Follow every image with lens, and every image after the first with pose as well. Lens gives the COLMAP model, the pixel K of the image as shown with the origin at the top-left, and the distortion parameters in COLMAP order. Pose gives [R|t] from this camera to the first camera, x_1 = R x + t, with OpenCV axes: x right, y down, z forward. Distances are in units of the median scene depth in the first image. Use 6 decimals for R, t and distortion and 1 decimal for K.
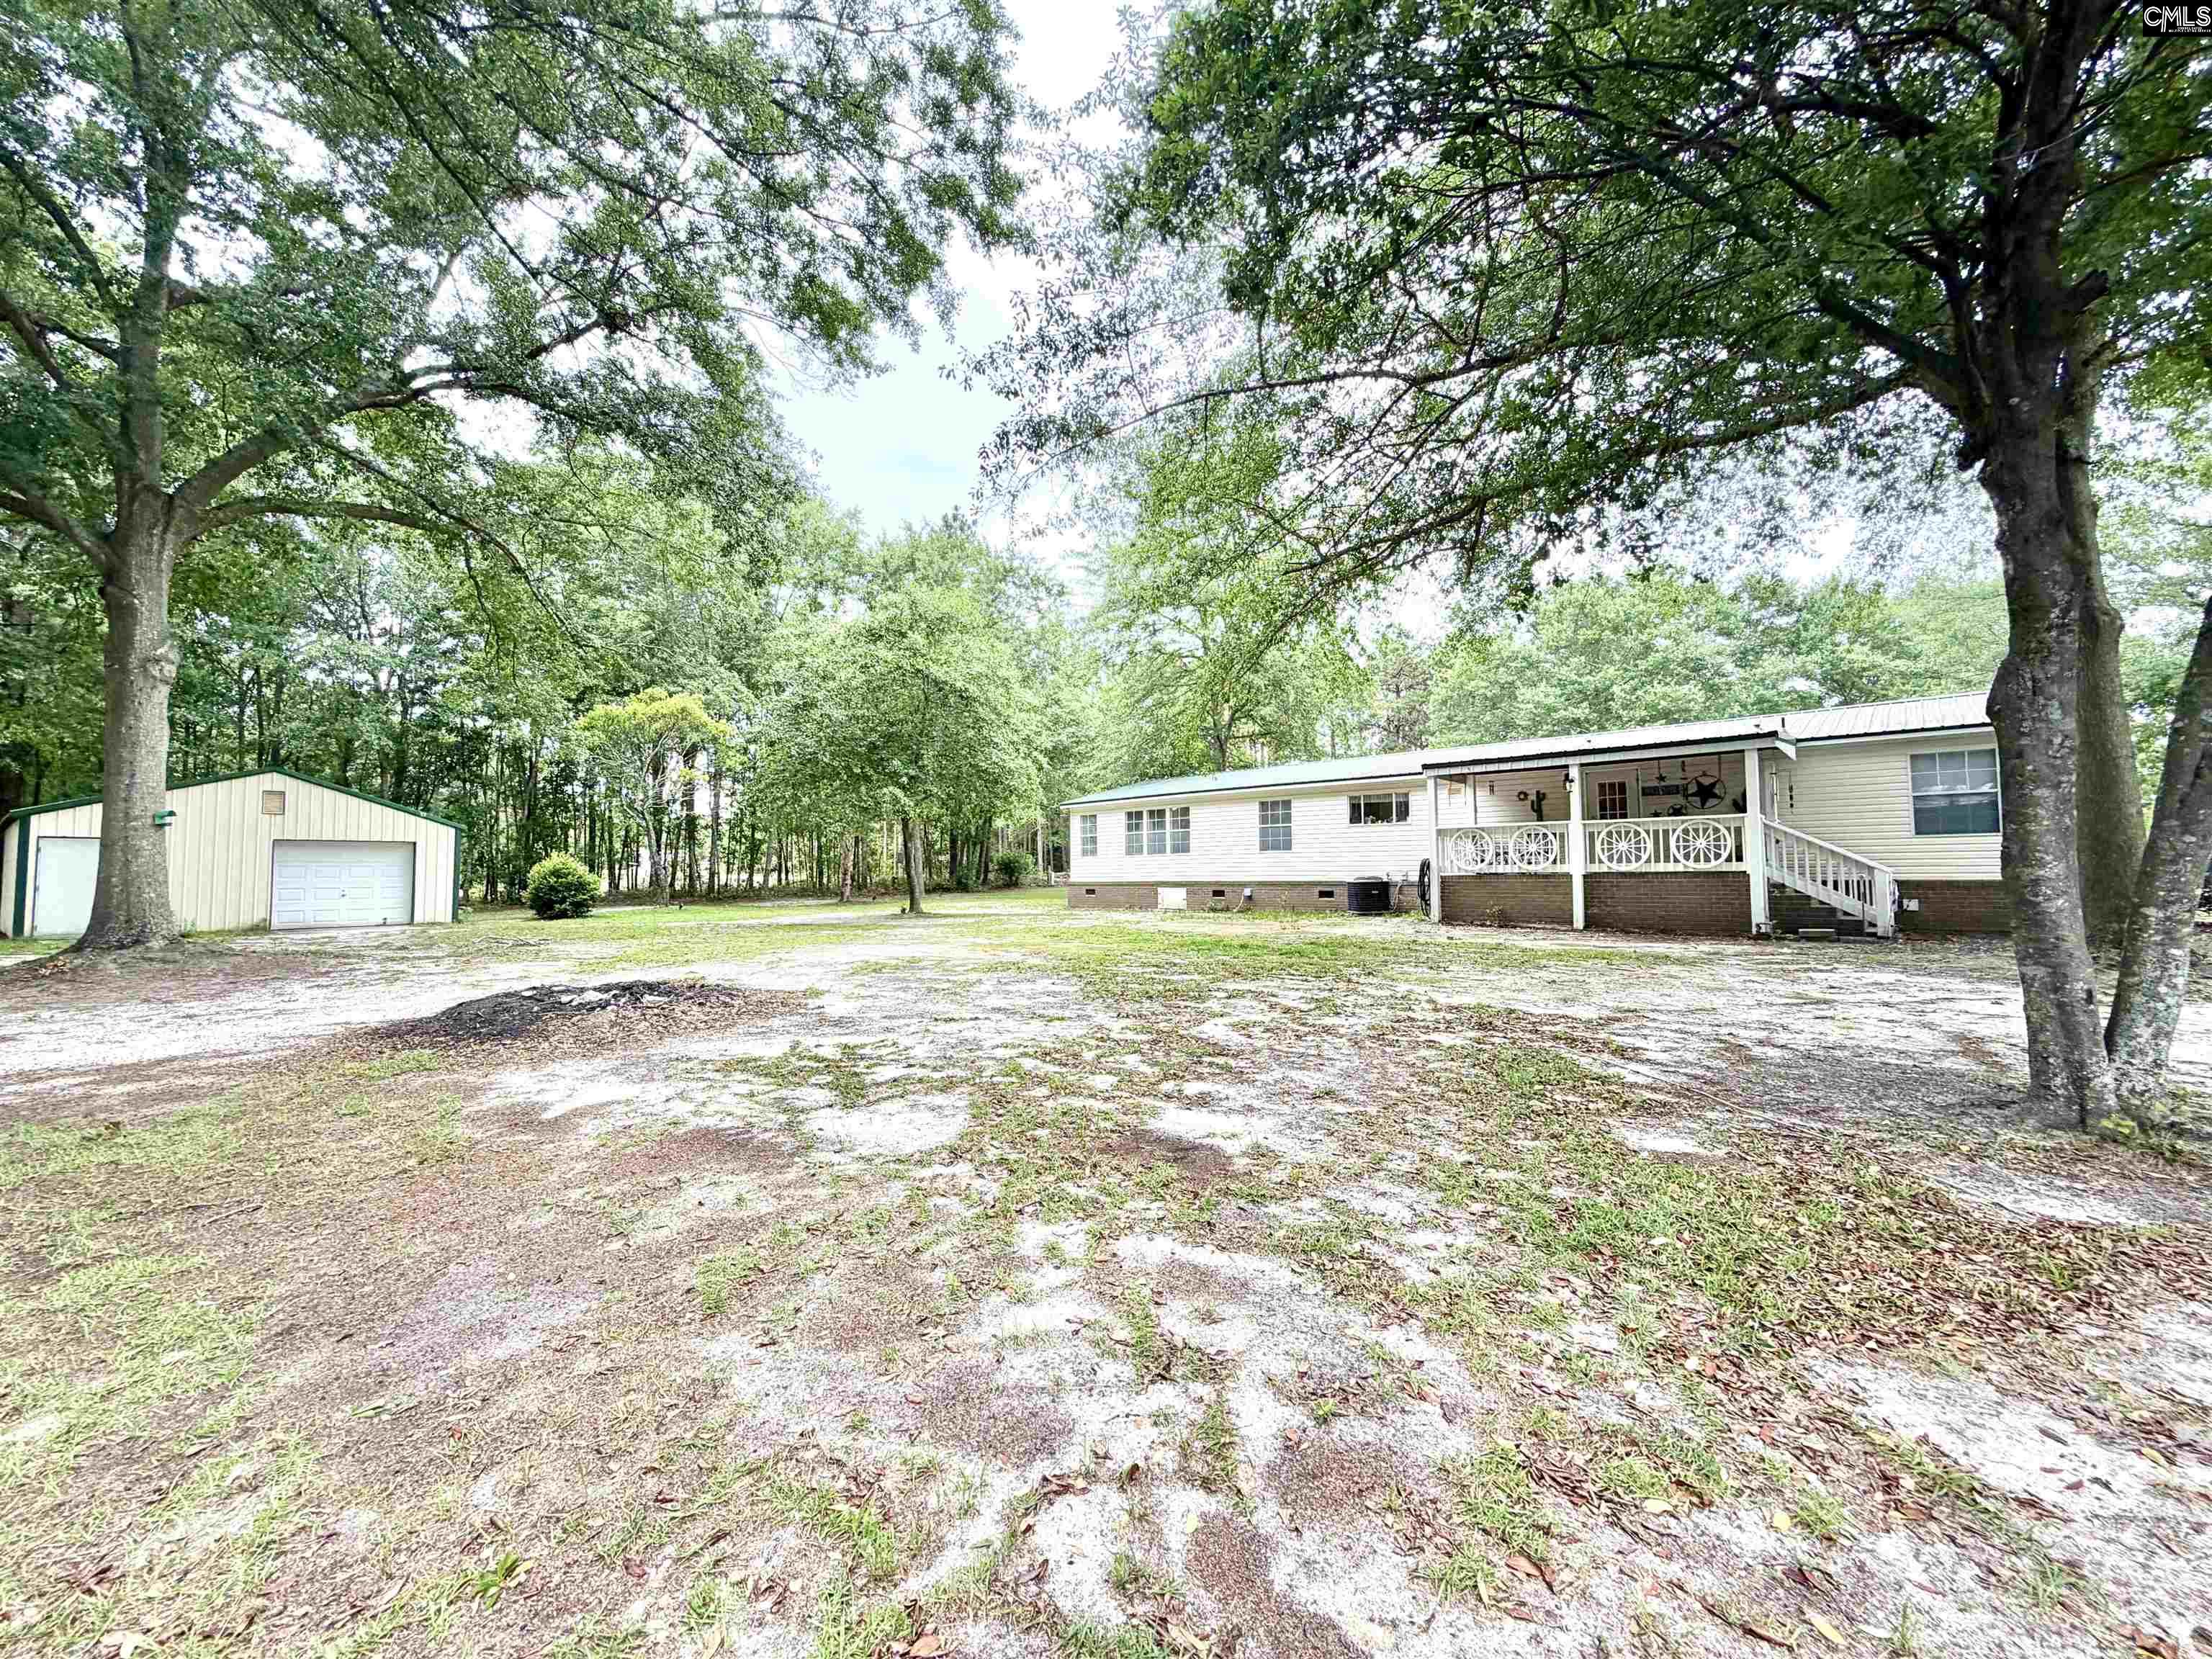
lens RADIAL K [[882.9, 0, 1099.3], [0, 882.9, 828.9], [0, 0, 1]] dist [-0.001020, 0.000611]
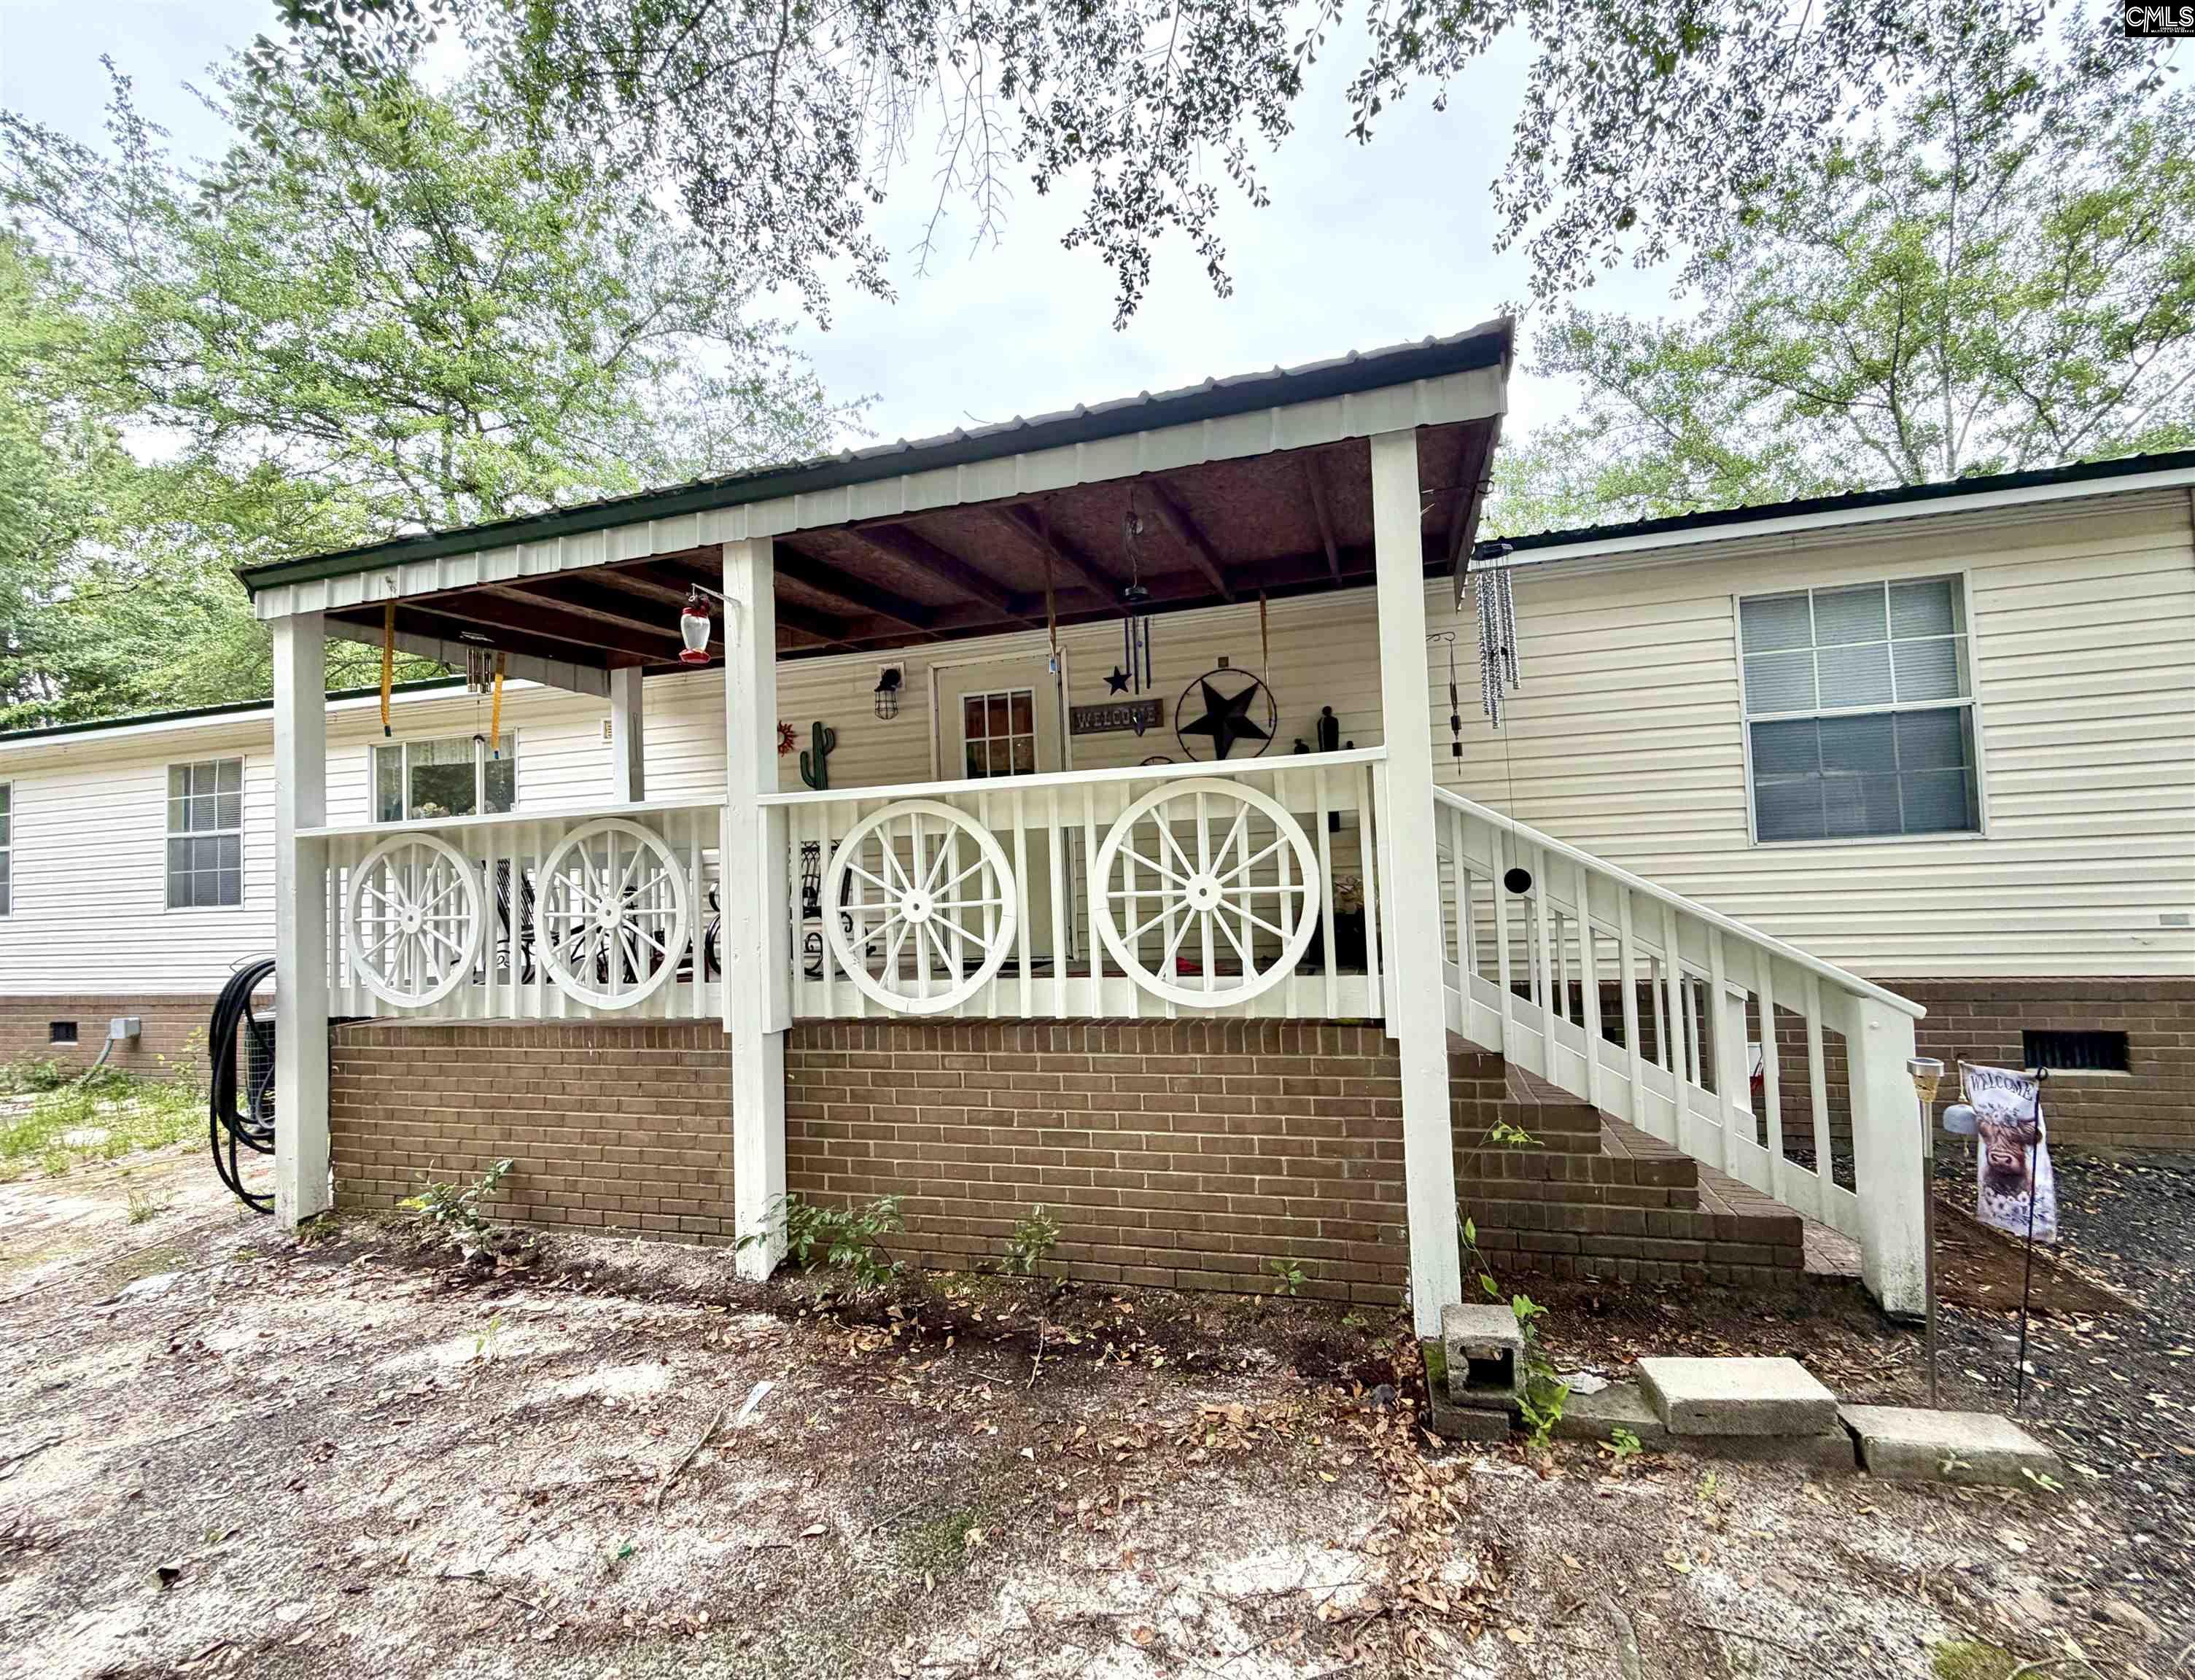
lens RADIAL K [[873.3, 0, 1101.7], [0, 873.3, 838.1], [0, 0, 1]] dist [0.002457, 0.000323]
pose [[0.902306, -0.011473, 0.430943, 0.555570], [0.012238, 0.999925, 0.000996, 0.002945], [-0.430922, 0.004375, 0.902378, 0.801156]]
